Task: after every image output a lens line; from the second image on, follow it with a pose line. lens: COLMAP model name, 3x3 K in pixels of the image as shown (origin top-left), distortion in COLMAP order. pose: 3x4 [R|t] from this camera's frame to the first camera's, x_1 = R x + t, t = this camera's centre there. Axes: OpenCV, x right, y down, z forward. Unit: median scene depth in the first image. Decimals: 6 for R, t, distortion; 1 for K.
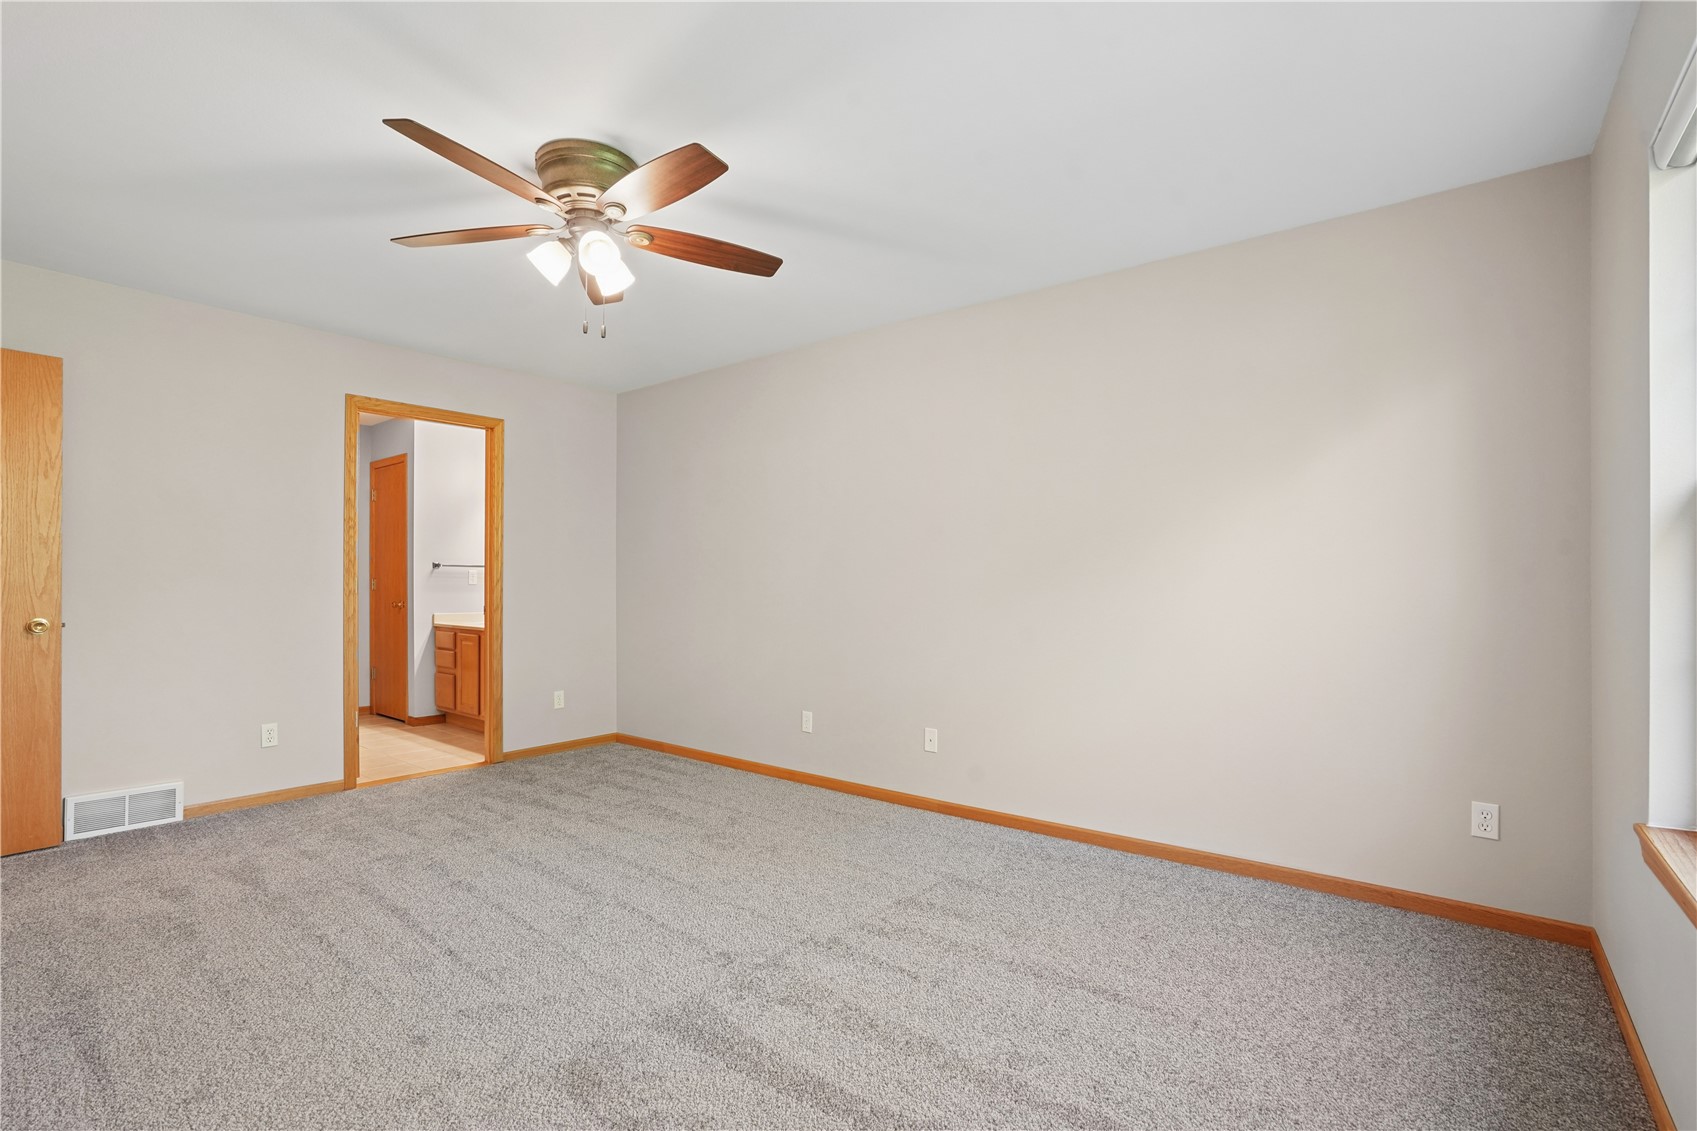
lens RADIAL K [[779.5, 0, 845.1], [0, 779.5, 585.1], [0, 0, 1]] dist [-0.035571, 0.025119]
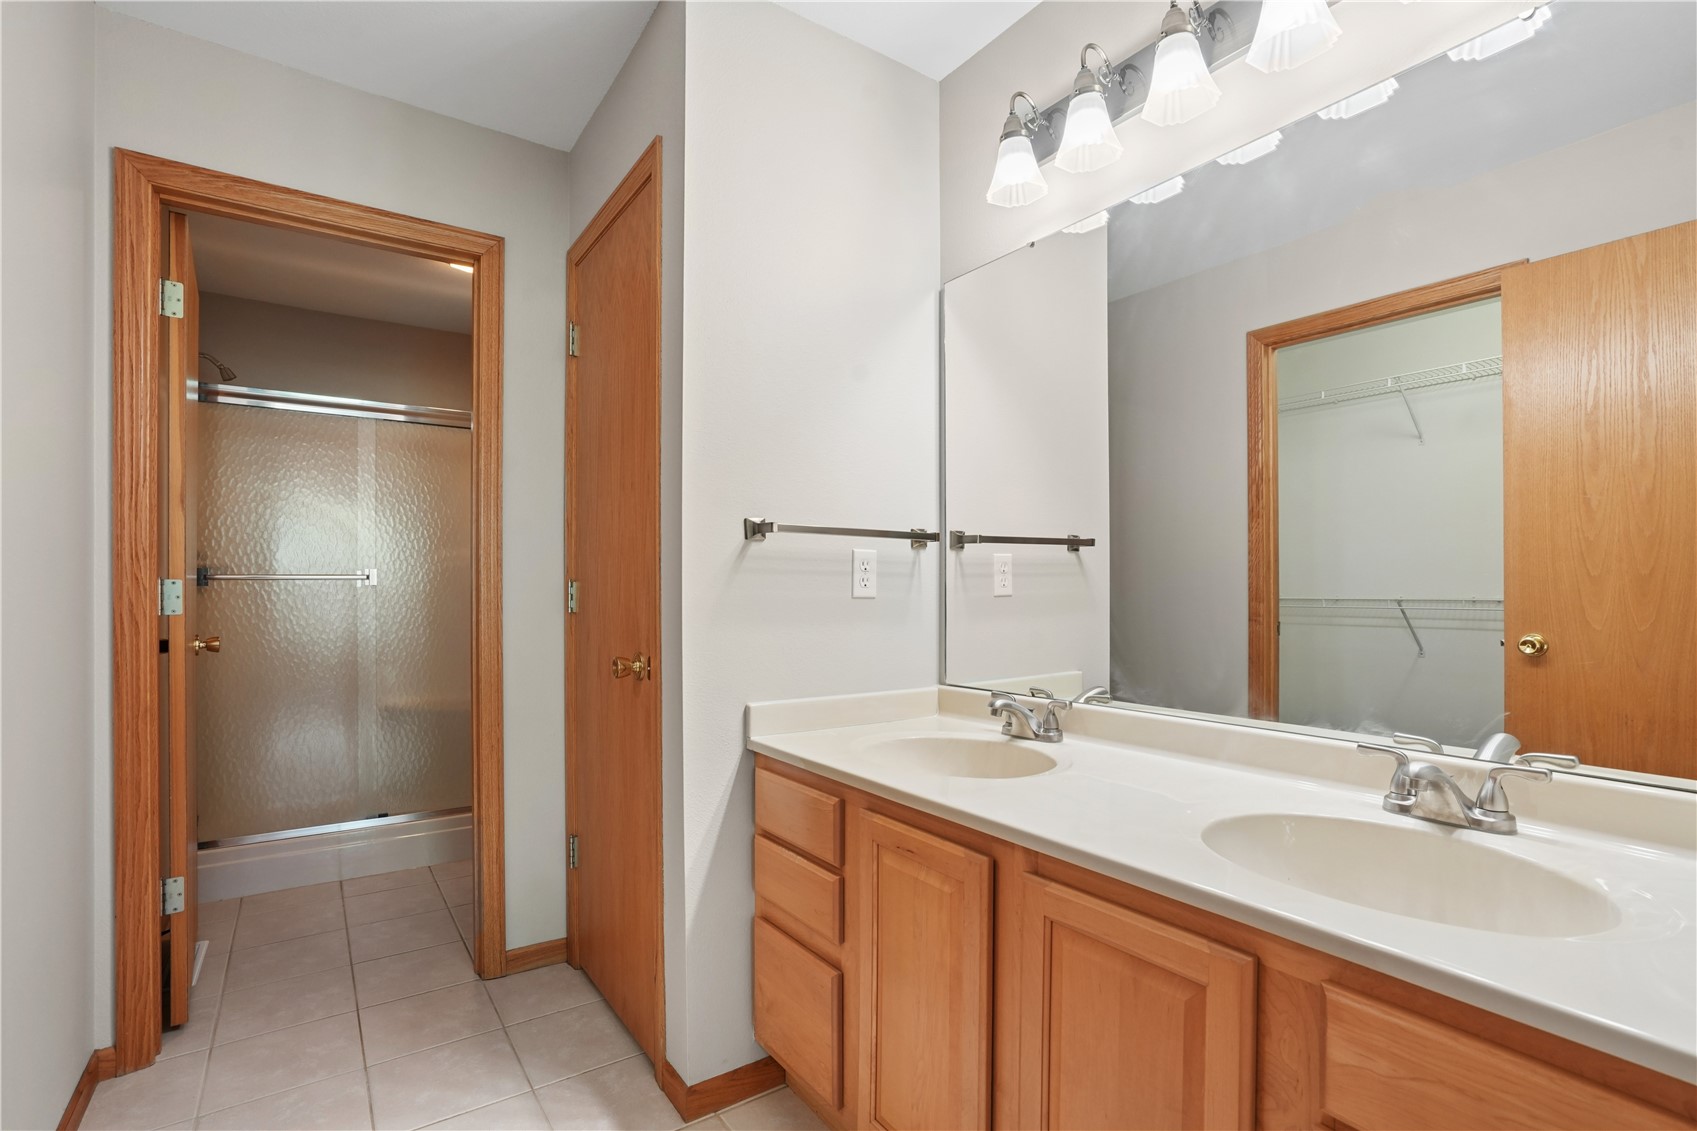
lens RADIAL K [[779.5, 0, 845.1], [0, 779.5, 585.1], [0, 0, 1]] dist [-0.035571, 0.025119]
pose [[0.958545, -0.002634, -0.284929, -0.419803], [0.001294, 0.999987, -0.004892, -0.004491], [0.284938, 0.004320, 0.958536, 0.744560]]
